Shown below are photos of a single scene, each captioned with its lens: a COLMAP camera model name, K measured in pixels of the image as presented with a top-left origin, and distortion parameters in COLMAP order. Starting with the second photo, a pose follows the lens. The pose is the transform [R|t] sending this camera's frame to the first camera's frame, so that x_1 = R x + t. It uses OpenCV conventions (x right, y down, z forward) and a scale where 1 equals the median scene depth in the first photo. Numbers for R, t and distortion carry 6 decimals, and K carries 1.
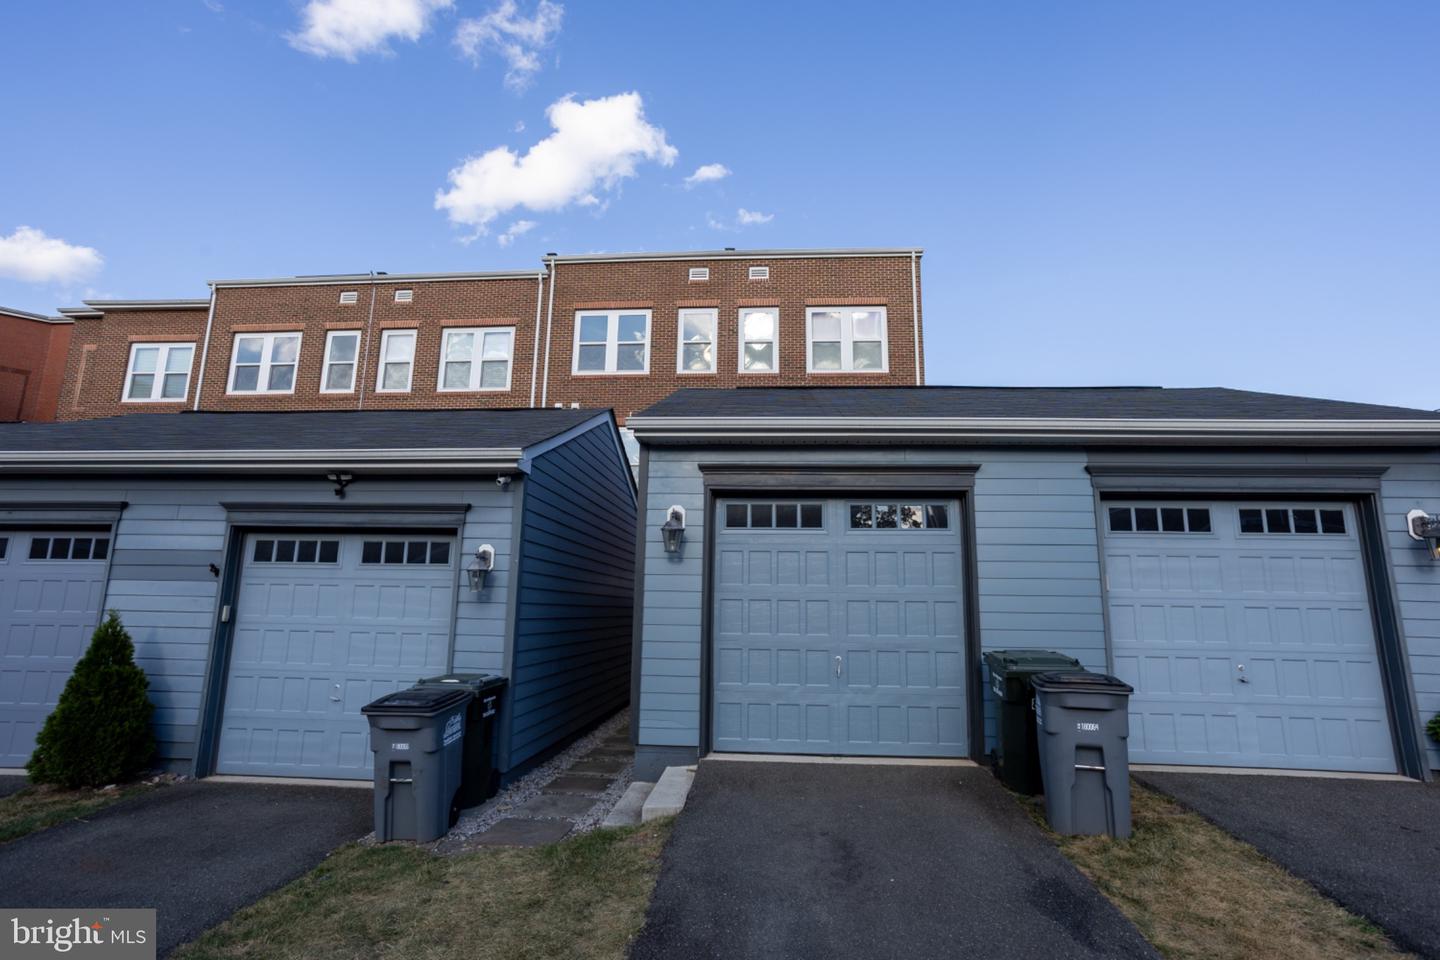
lens RADIAL K [[694.3, 0, 730.6], [0, 694.3, 475.9], [0, 0, 1]] dist [-0.053083, 0.031807]
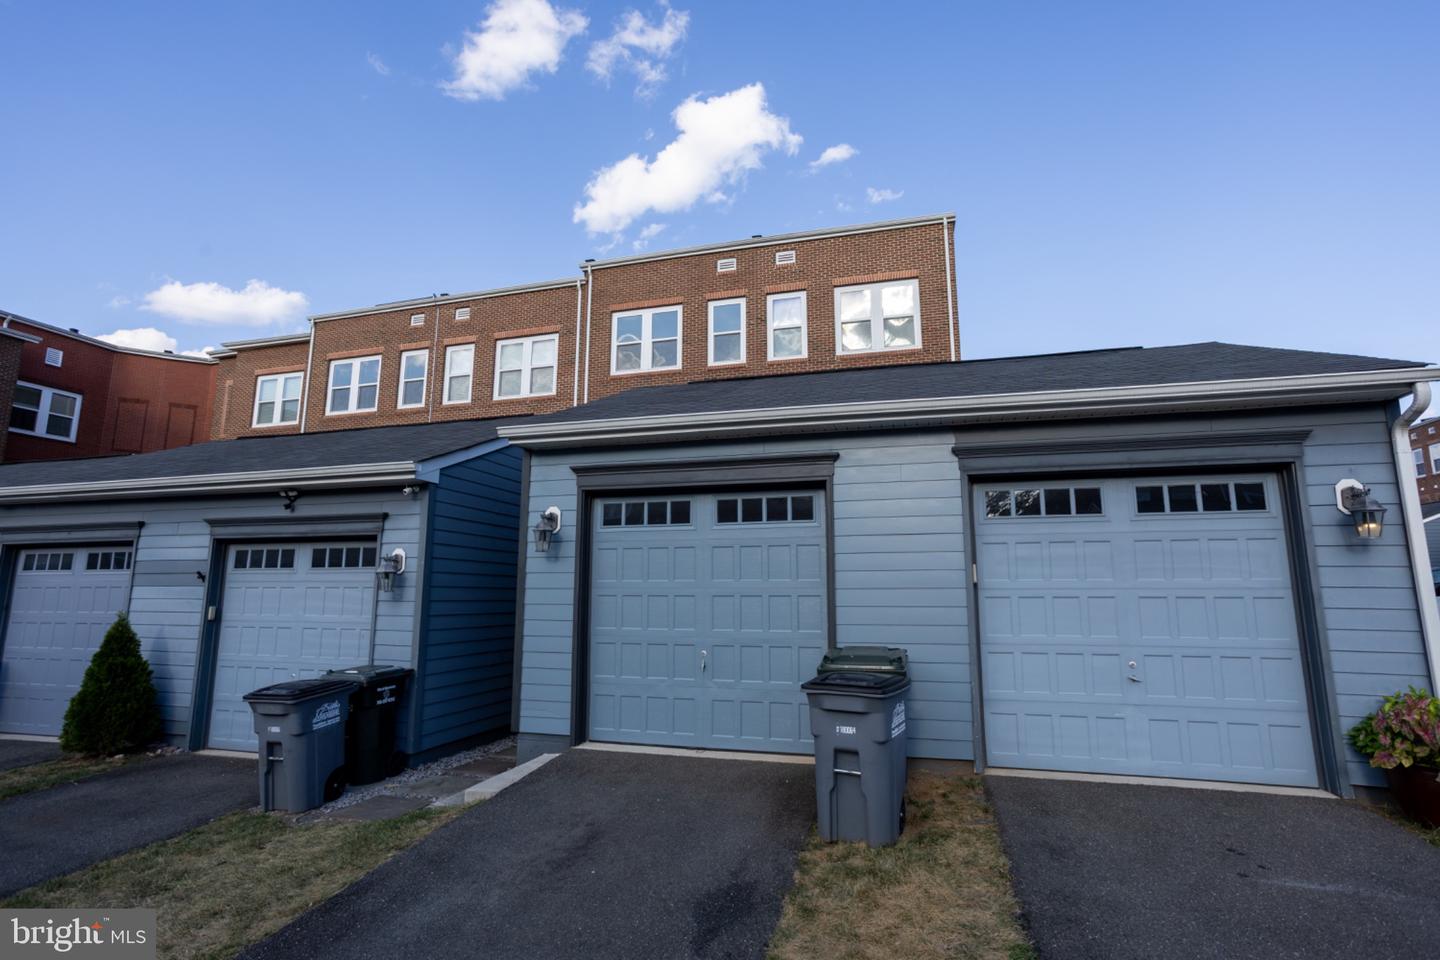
lens RADIAL K [[694.3, 0, 730.6], [0, 694.3, 475.9], [0, 0, 1]] dist [-0.053083, 0.031807]
pose [[0.979865, -0.048417, -0.193700, 0.382336], [0.052667, 0.998470, 0.016851, -0.007817], [0.192588, -0.026714, 0.980916, 0.023778]]
